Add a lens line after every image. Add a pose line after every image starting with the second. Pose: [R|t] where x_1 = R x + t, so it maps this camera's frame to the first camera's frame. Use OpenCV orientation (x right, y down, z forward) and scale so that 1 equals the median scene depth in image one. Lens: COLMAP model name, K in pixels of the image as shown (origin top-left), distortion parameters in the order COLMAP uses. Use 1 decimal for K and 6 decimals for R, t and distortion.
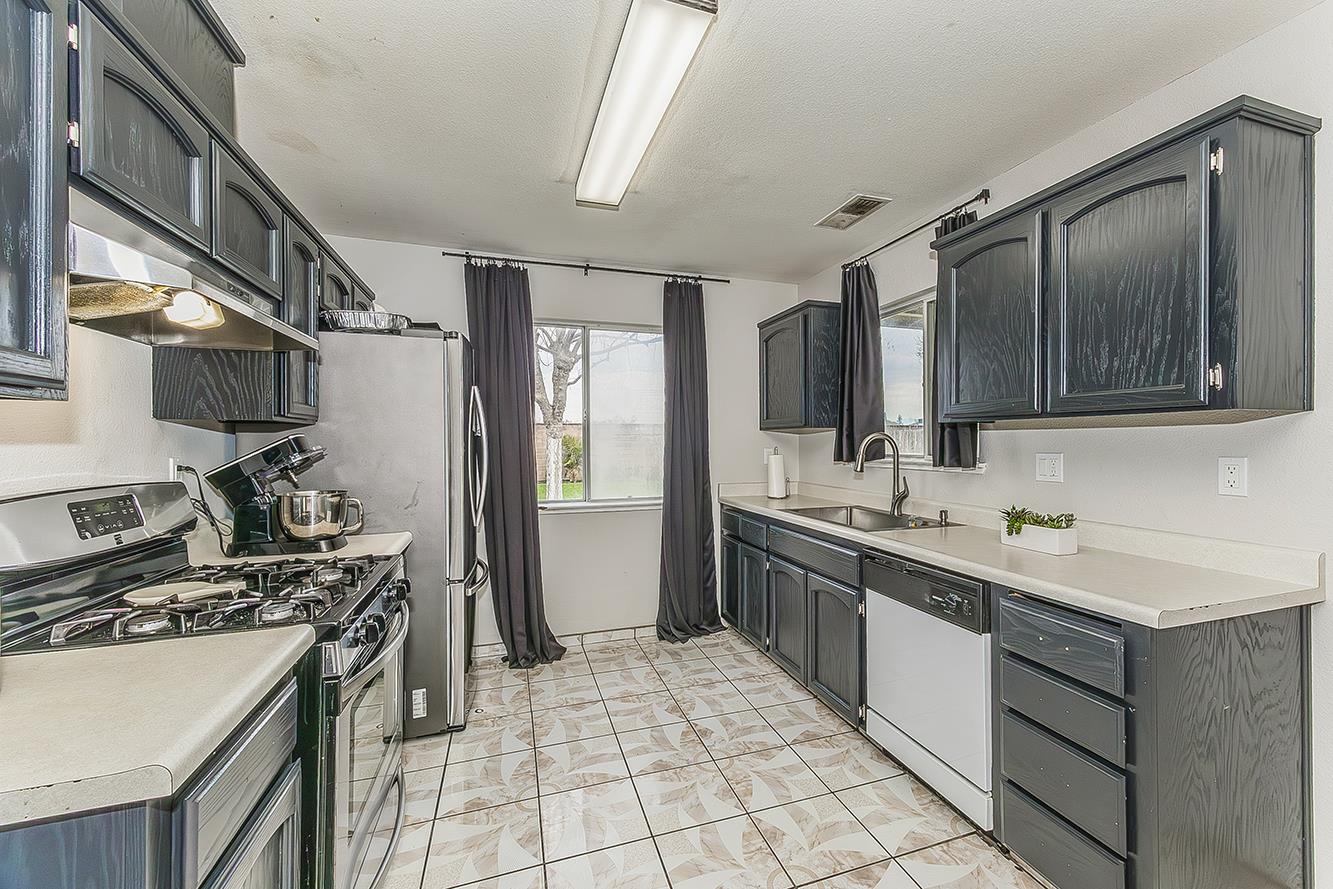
lens RADIAL K [[553.1, 0, 709.2], [0, 553.1, 441.3], [0, 0, 1]] dist [0.001984, 0.000044]
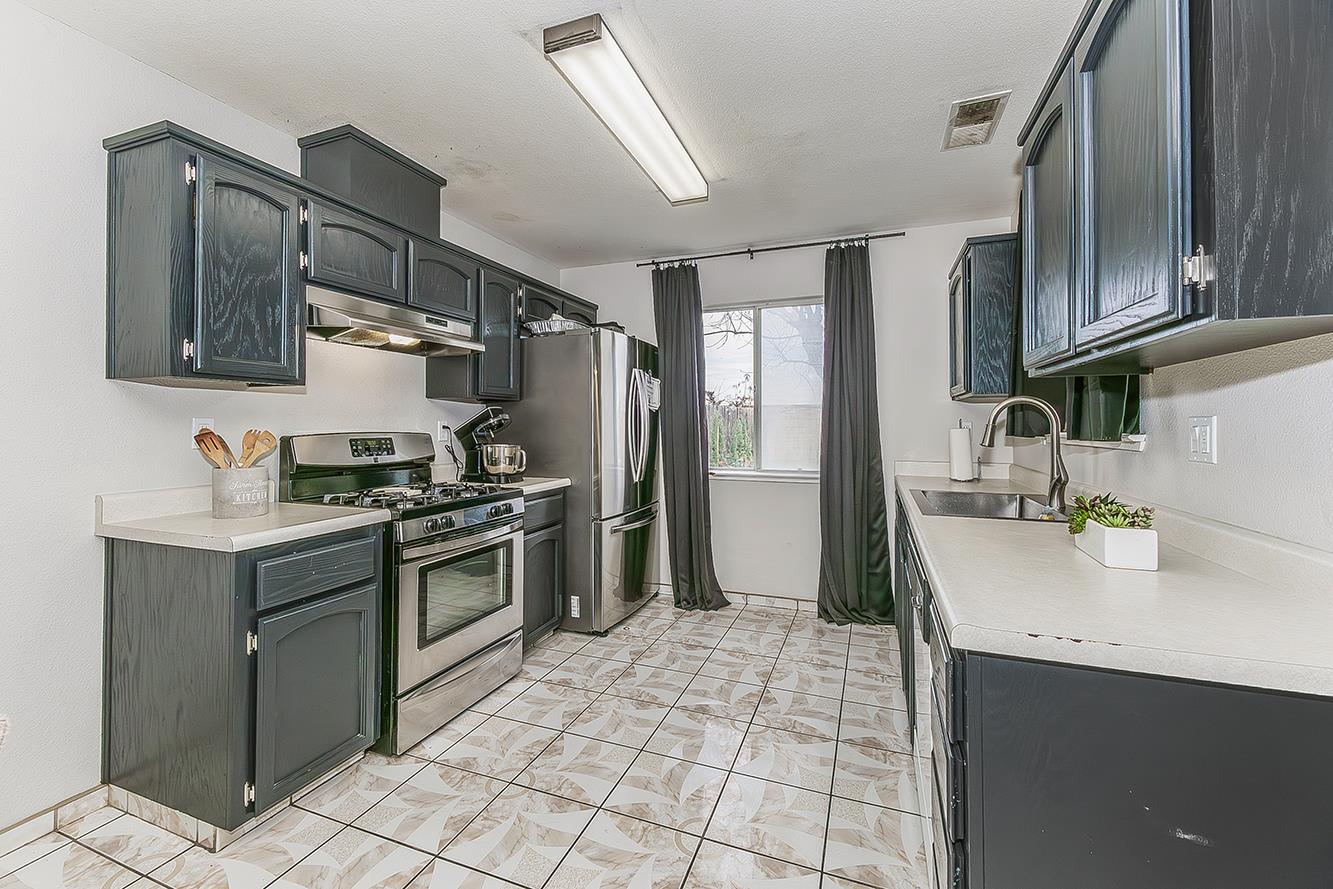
lens RADIAL K [[557.6, 0, 666.8], [0, 557.6, 418.1], [0, 0, 1]] dist [0.001943, -0.000574]
pose [[0.755305, -0.005315, -0.655352, 0.393891], [-0.002420, 0.999938, -0.010899, 0.022006], [0.655369, 0.009818, 0.755245, 0.087786]]
